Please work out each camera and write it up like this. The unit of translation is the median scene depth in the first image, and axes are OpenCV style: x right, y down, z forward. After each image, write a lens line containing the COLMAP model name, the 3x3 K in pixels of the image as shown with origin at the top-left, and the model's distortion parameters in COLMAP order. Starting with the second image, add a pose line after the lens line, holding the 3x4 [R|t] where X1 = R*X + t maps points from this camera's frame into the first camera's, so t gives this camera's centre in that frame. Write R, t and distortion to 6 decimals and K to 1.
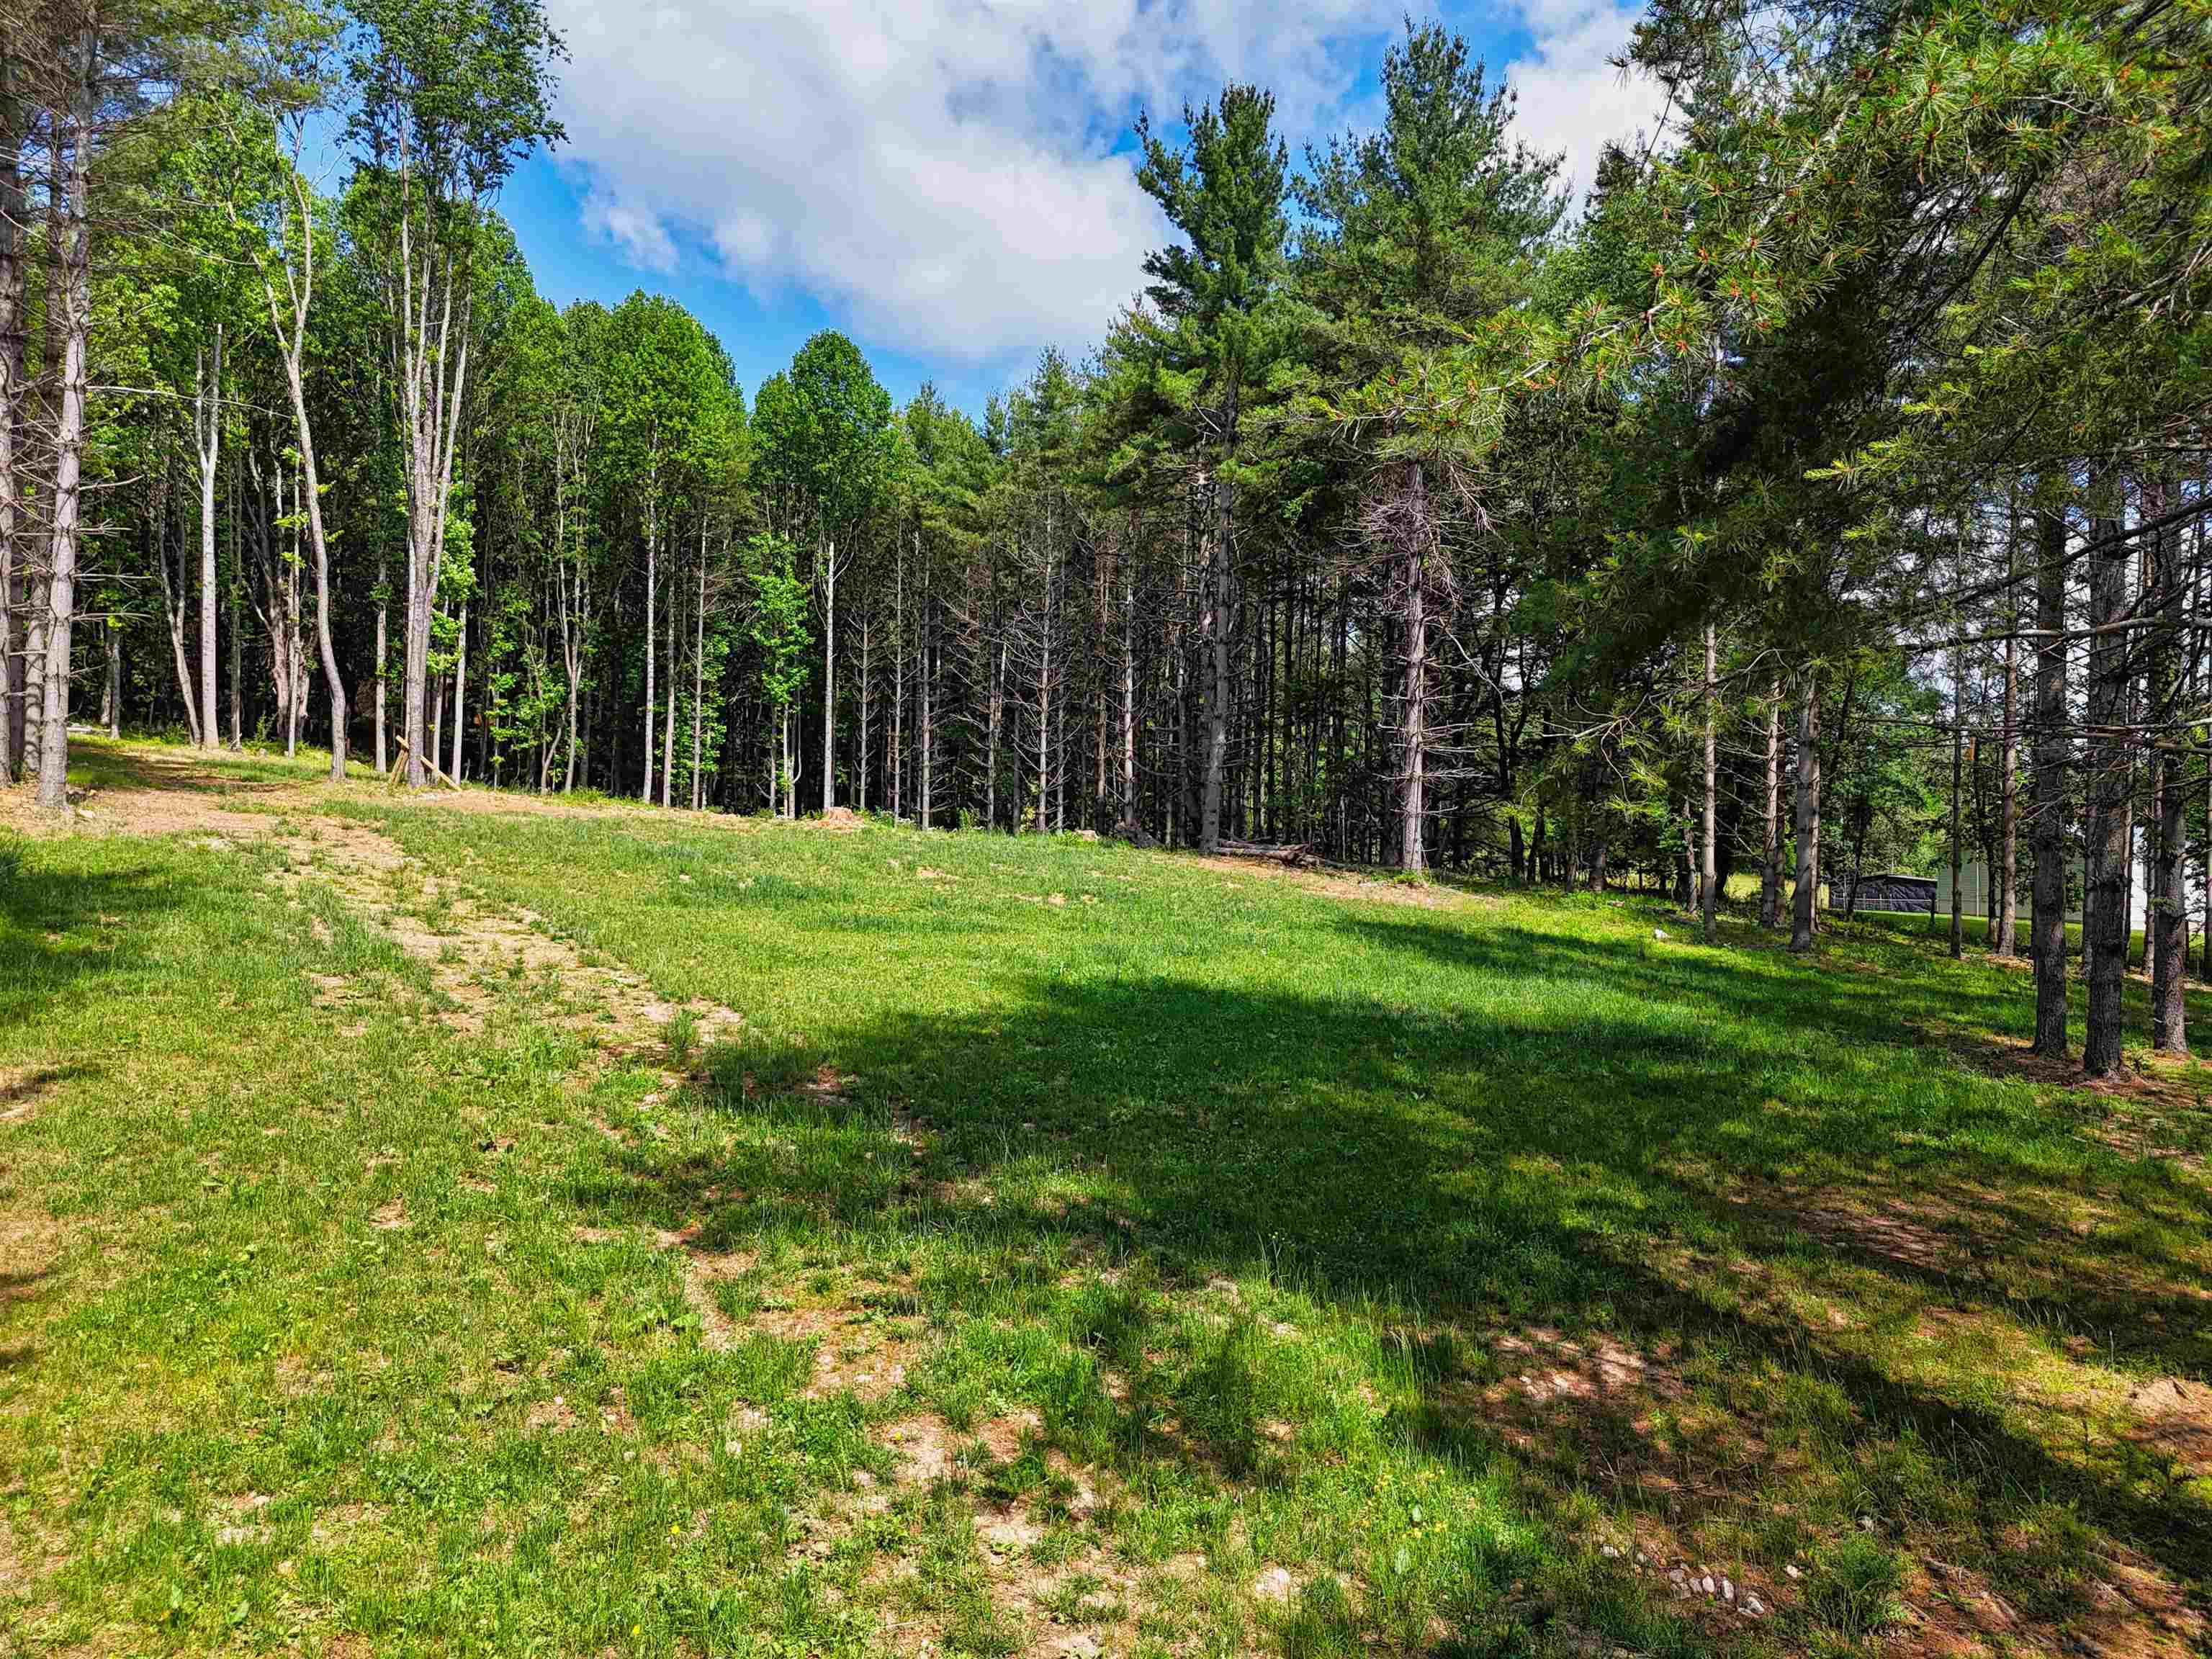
lens RADIAL K [[1617.7, 0, 1119.5], [0, 1617.7, 793.5], [0, 0, 1]] dist [0.055484, -0.049985]
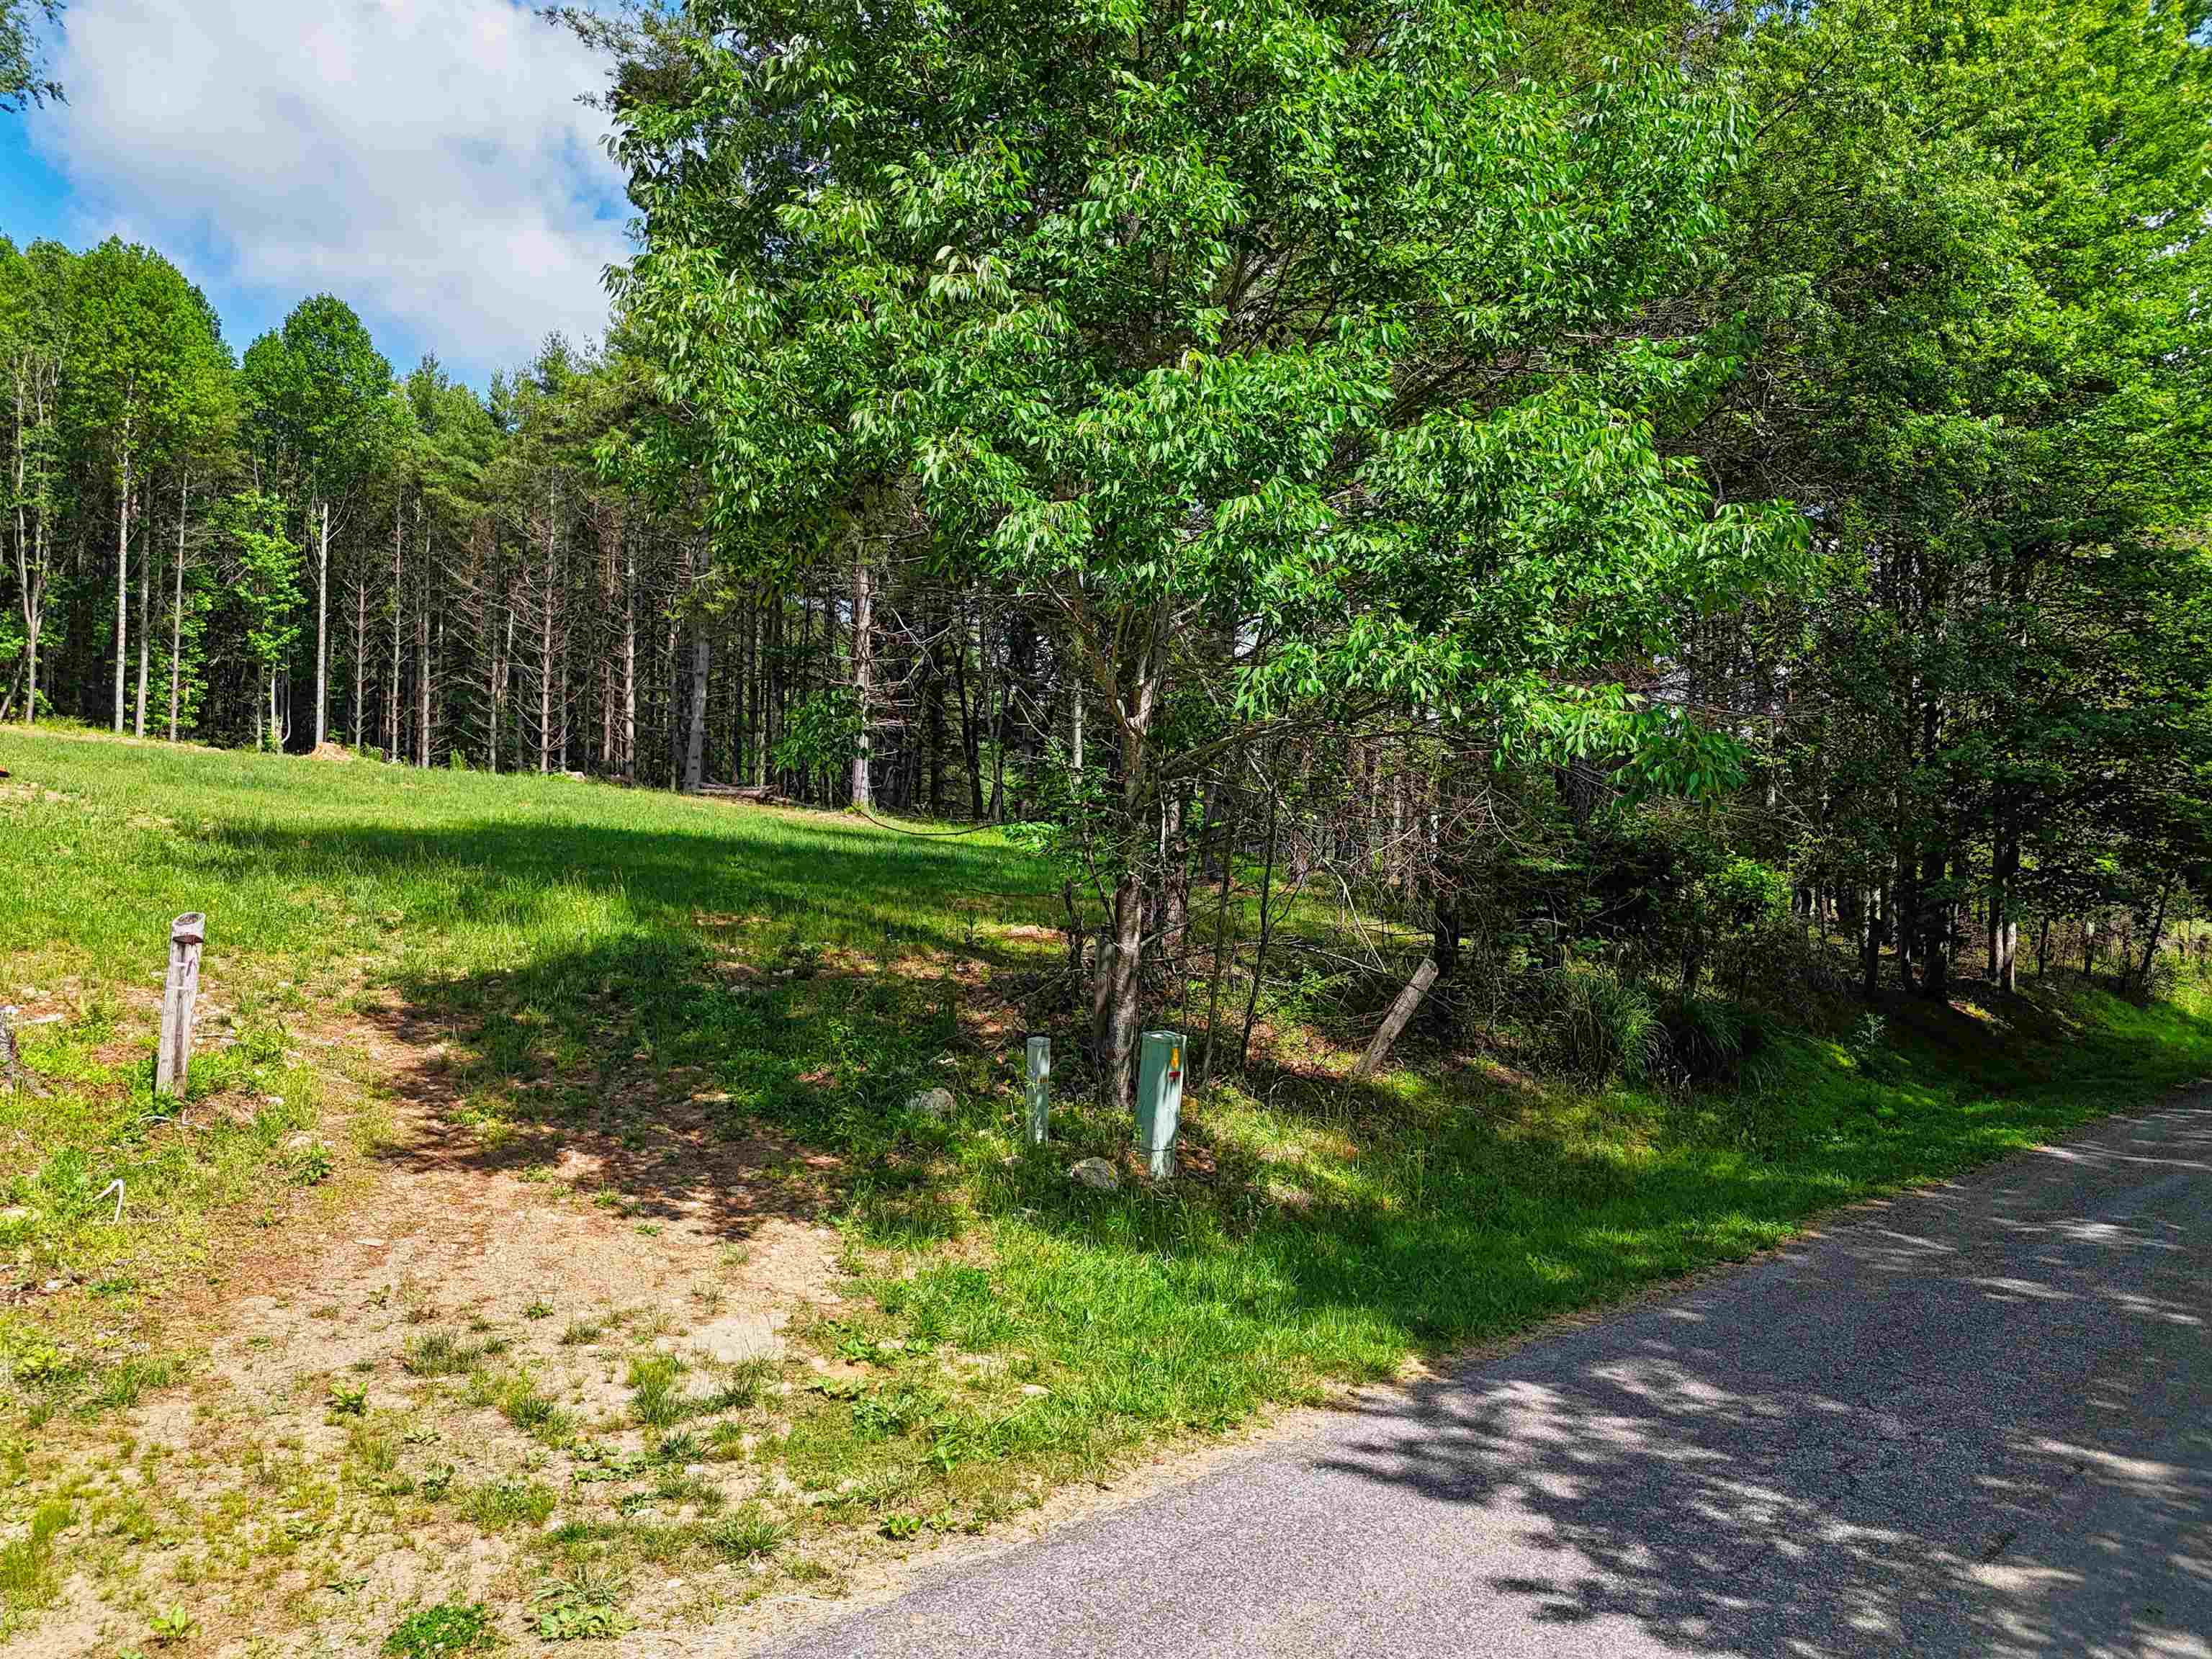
lens RADIAL K [[1617.7, 0, 1111.0], [0, 1617.7, 788.2], [0, 0, 1]] dist [0.055484, -0.049985]
pose [[0.963322, 0.010622, 0.268139, 0.023305], [-0.009178, 0.999936, -0.006638, 0.025616], [-0.268192, 0.003933, 0.963357, -0.117496]]
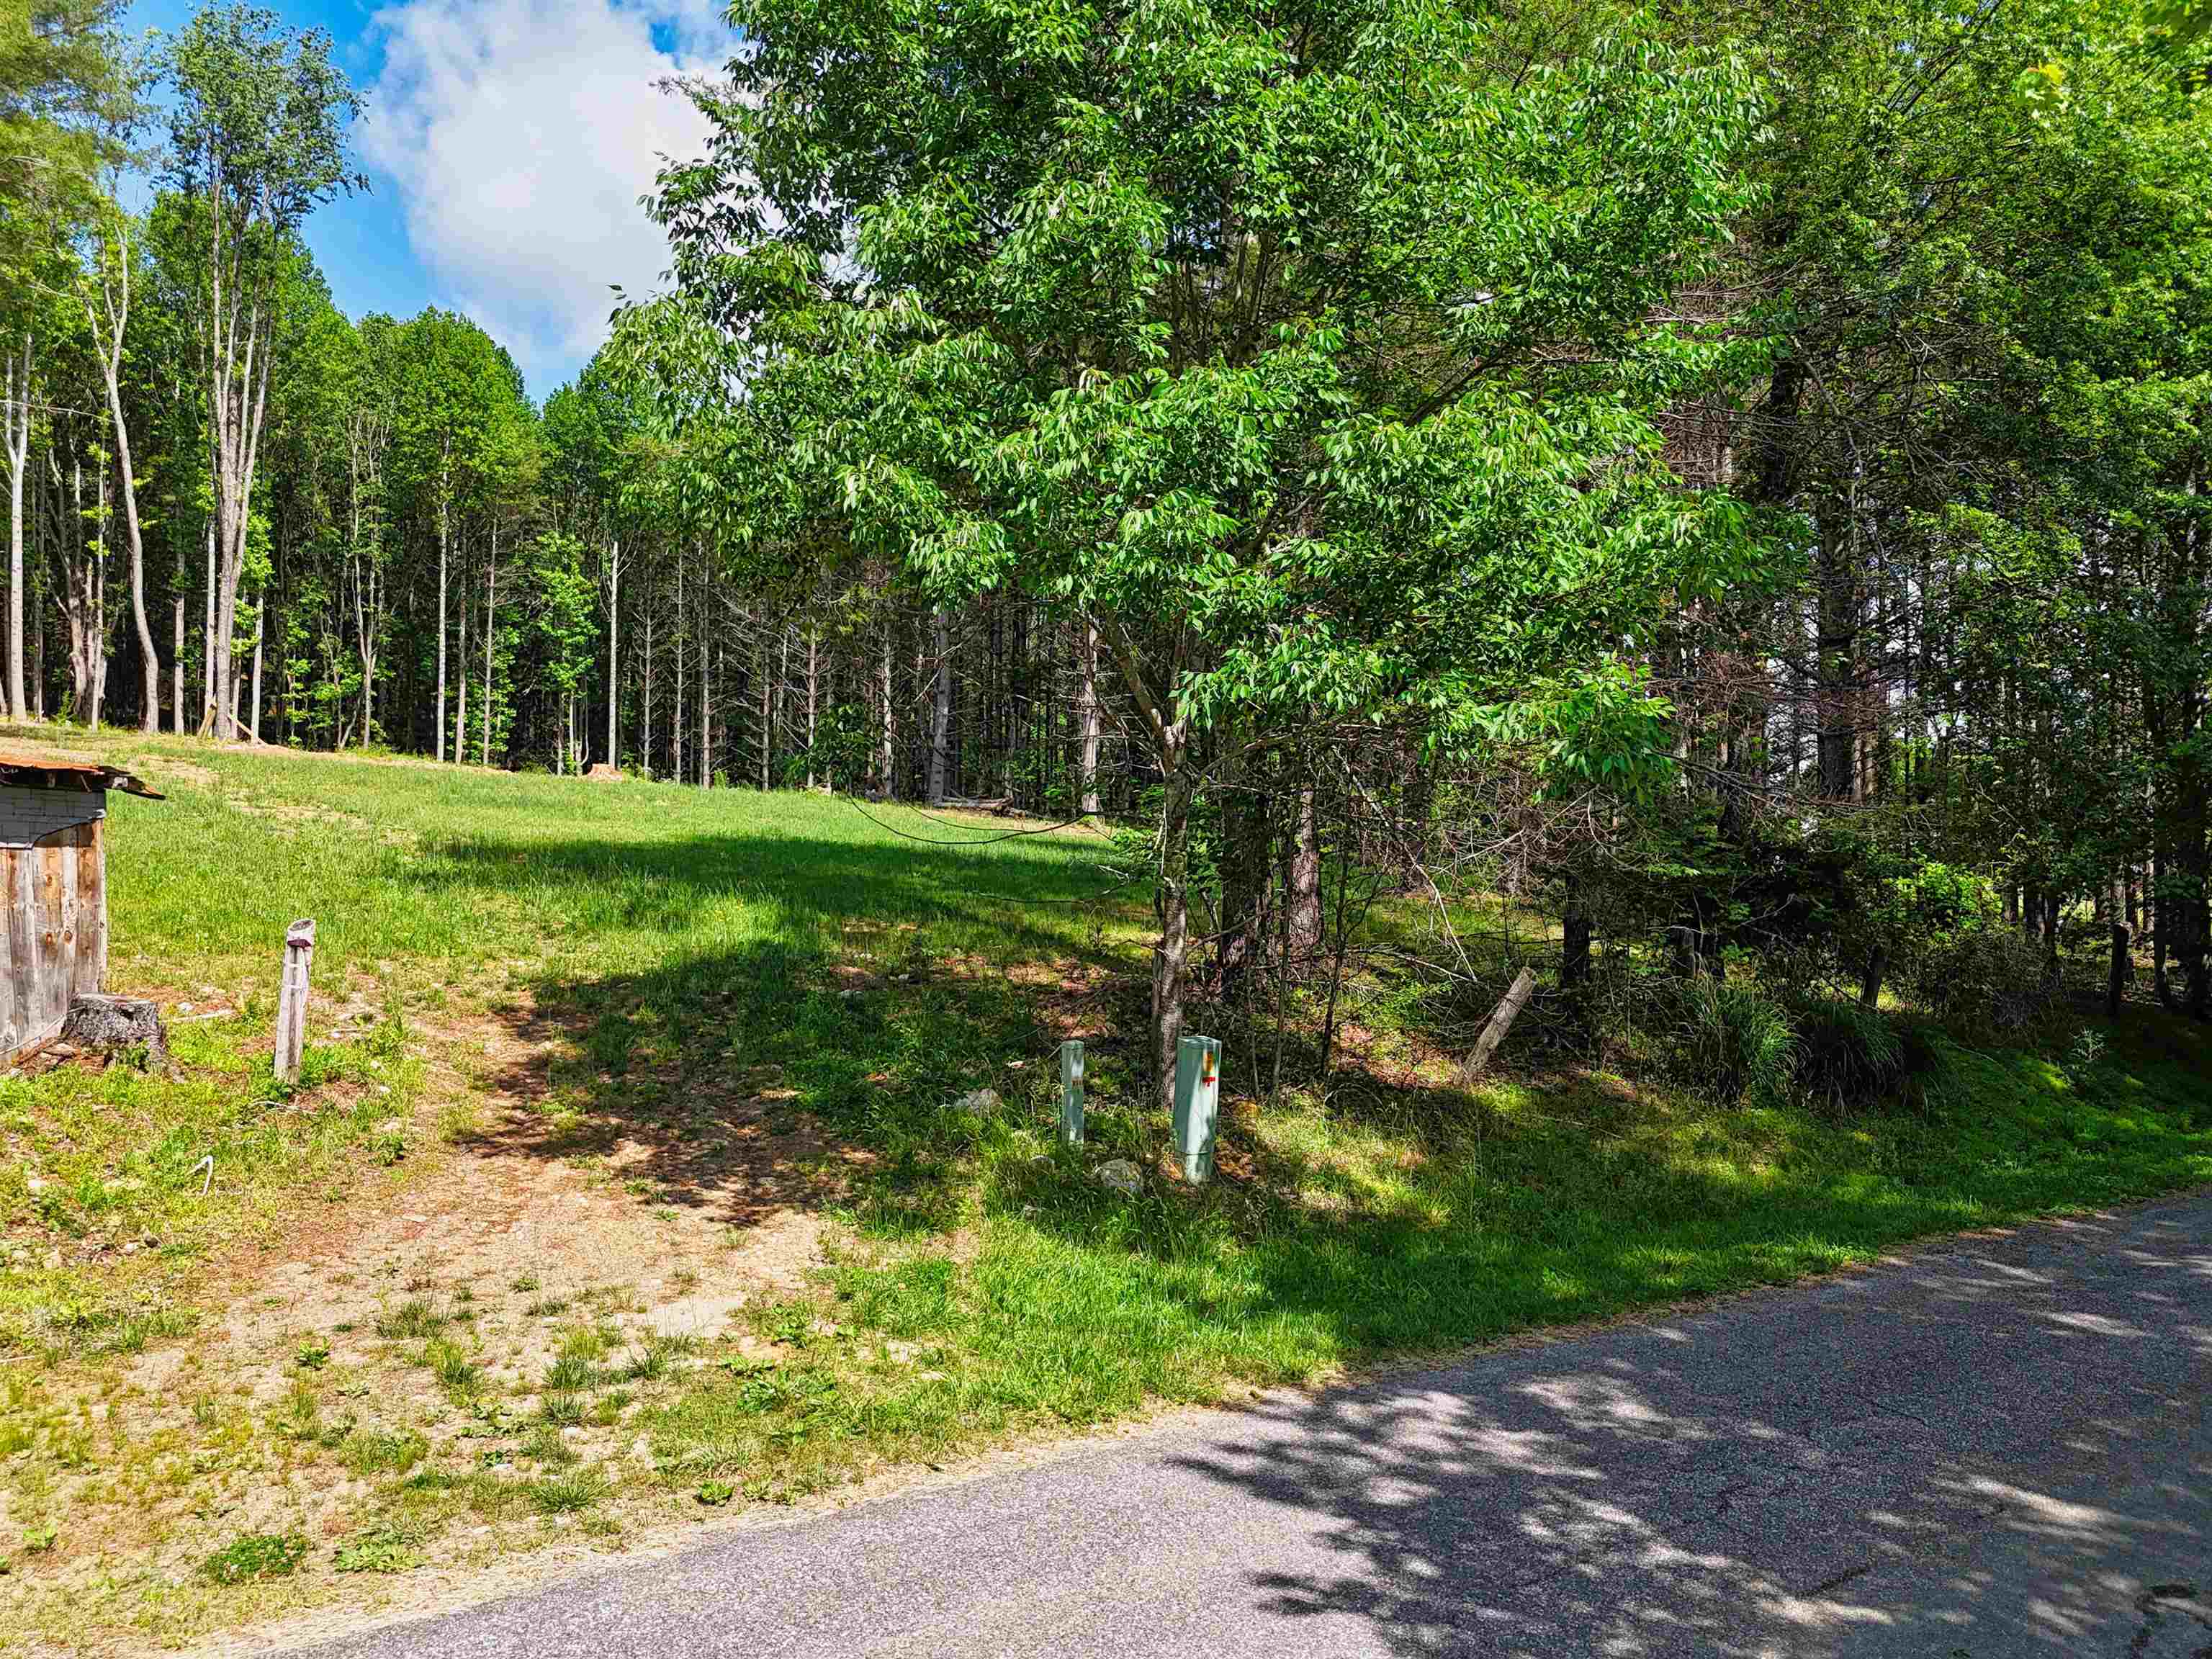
lens RADIAL K [[1617.7, 0, 1117.8], [0, 1617.7, 789.2], [0, 0, 1]] dist [0.055484, -0.049985]
pose [[0.994599, -0.001998, 0.103772, 0.045322], [0.003226, 0.999927, -0.011667, 0.025706], [-0.103741, 0.011939, 0.994533, -0.124320]]
